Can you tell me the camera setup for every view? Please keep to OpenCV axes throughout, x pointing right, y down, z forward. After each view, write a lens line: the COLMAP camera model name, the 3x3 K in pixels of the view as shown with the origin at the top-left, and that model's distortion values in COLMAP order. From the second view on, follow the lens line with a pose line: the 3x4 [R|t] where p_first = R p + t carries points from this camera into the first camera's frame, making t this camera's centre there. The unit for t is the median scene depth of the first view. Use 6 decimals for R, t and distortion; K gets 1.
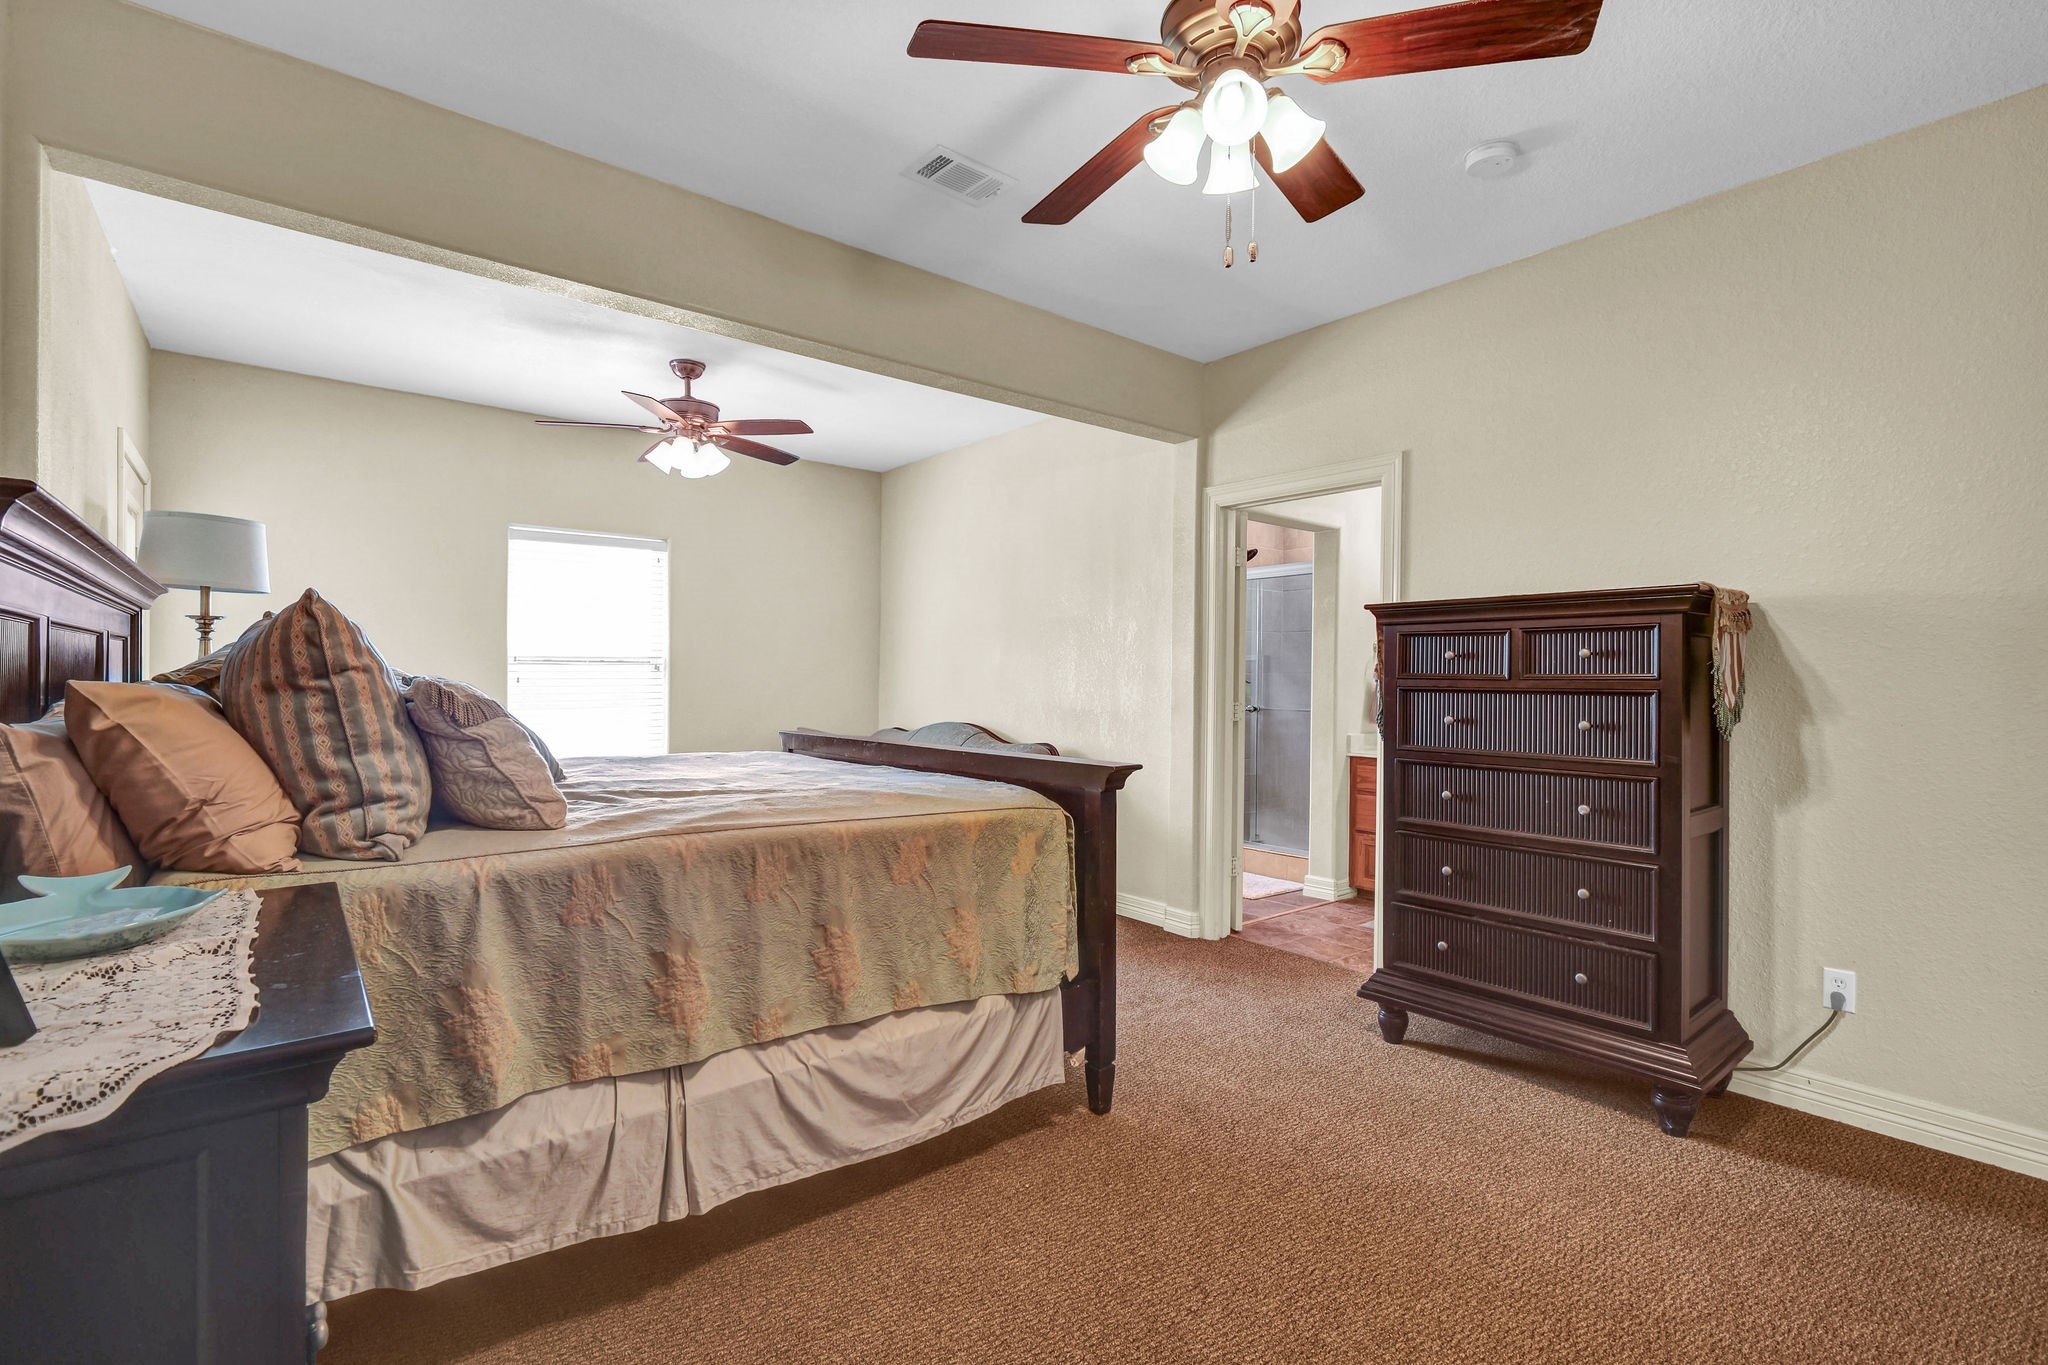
lens RADIAL K [[922.9, 0, 1025.9], [0, 922.9, 674.7], [0, 0, 1]] dist [0.002580, 0.000041]
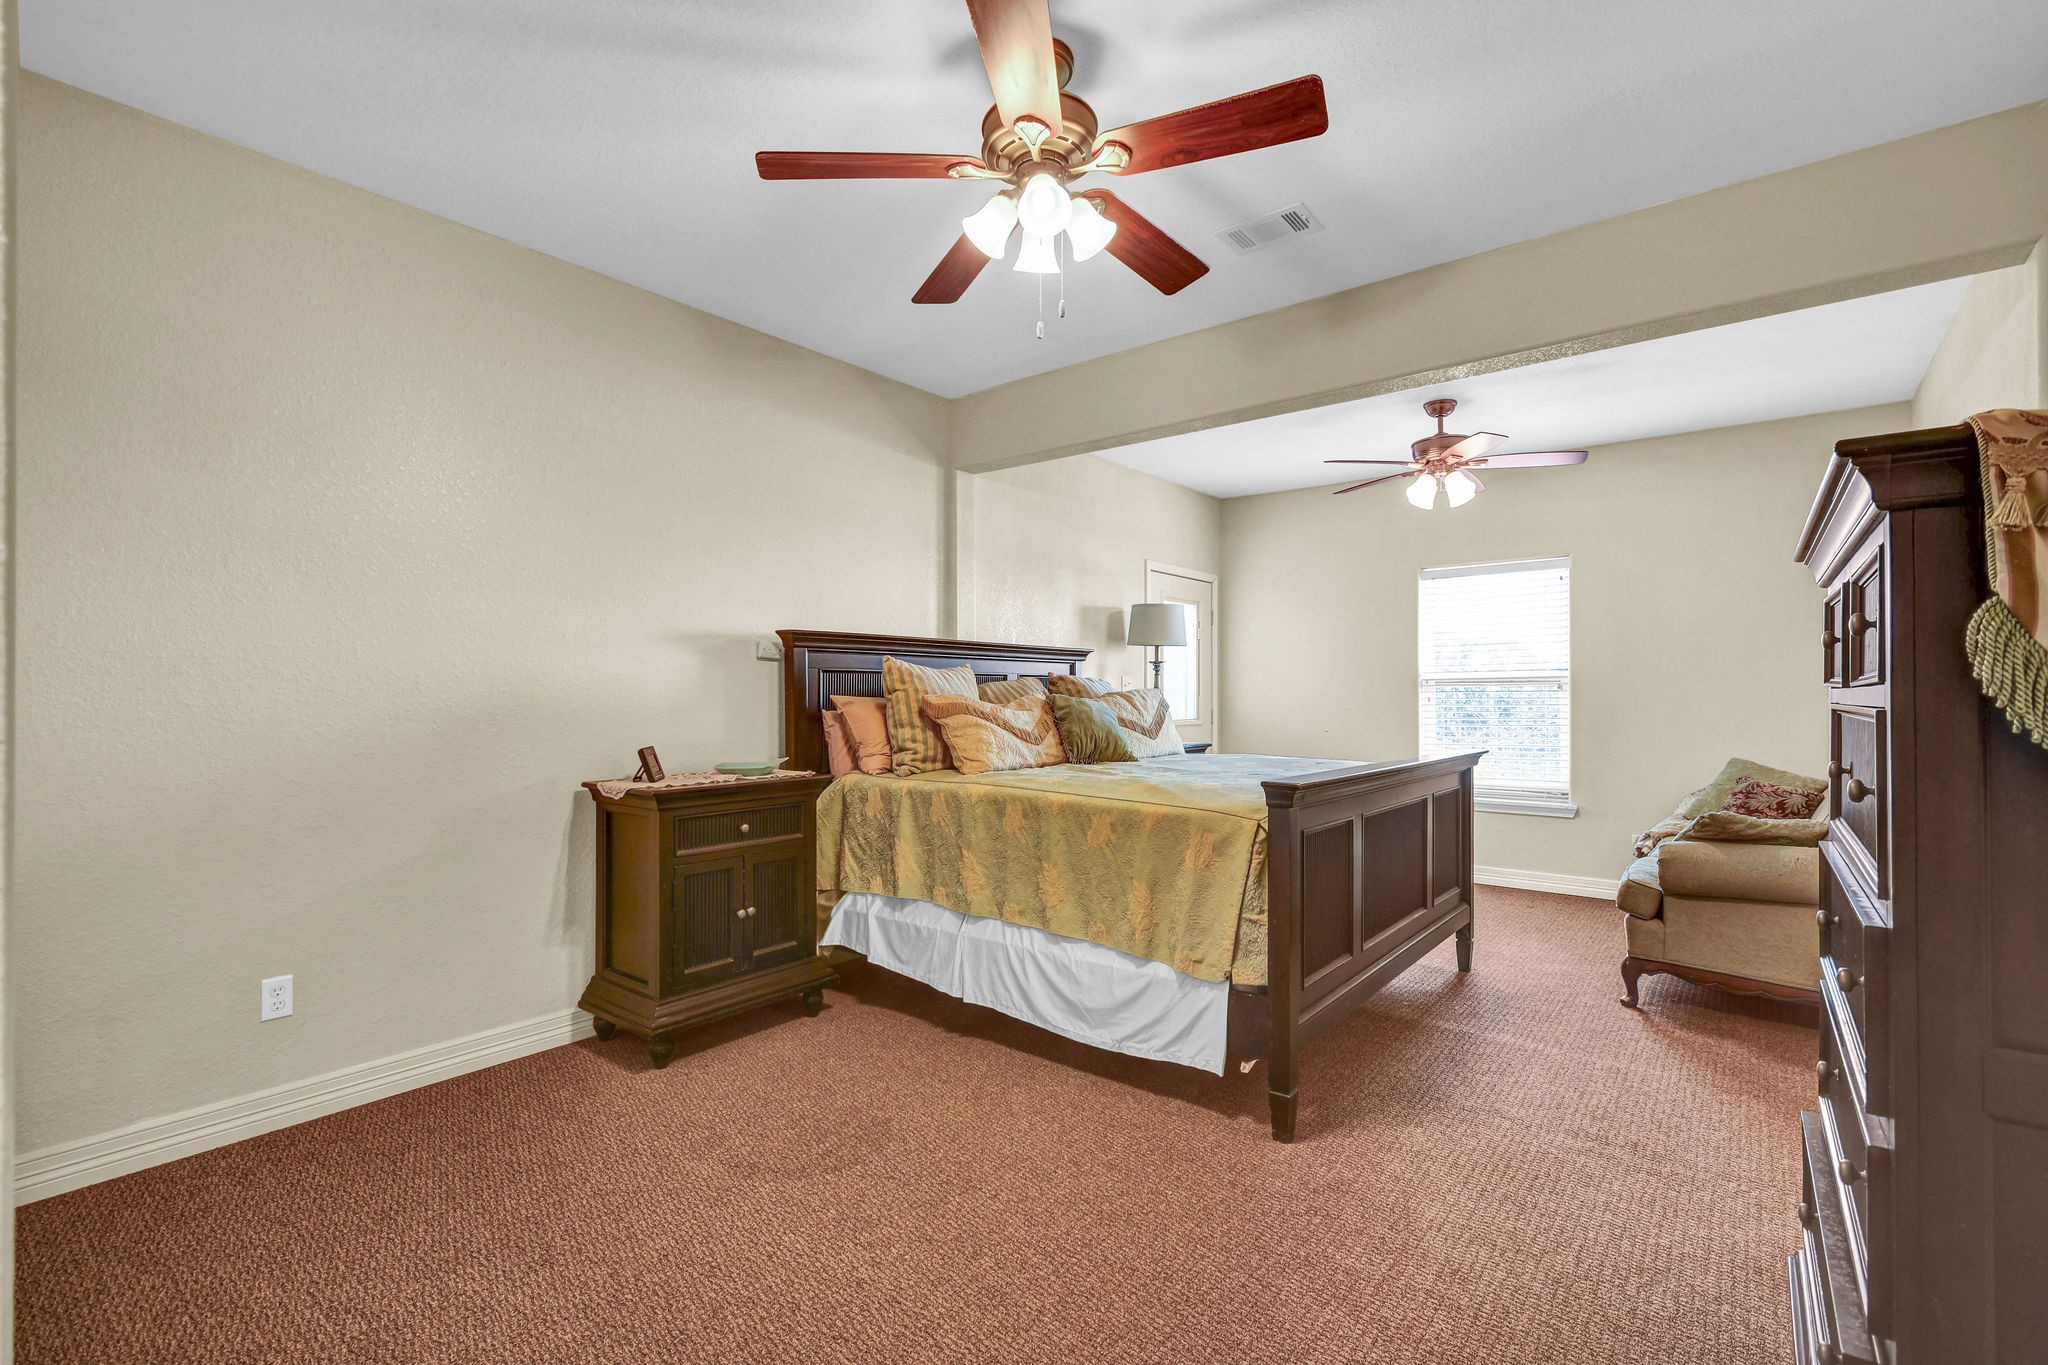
lens RADIAL K [[900.3, 0, 1027.5], [0, 900.3, 680.3], [0, 0, 1]] dist [0.002212, -0.000222]
pose [[0.212381, -0.021248, -0.976956, 1.253120], [0.003599, 0.999774, -0.020961, 0.013347], [0.977180, 0.000936, 0.212410, 0.702250]]
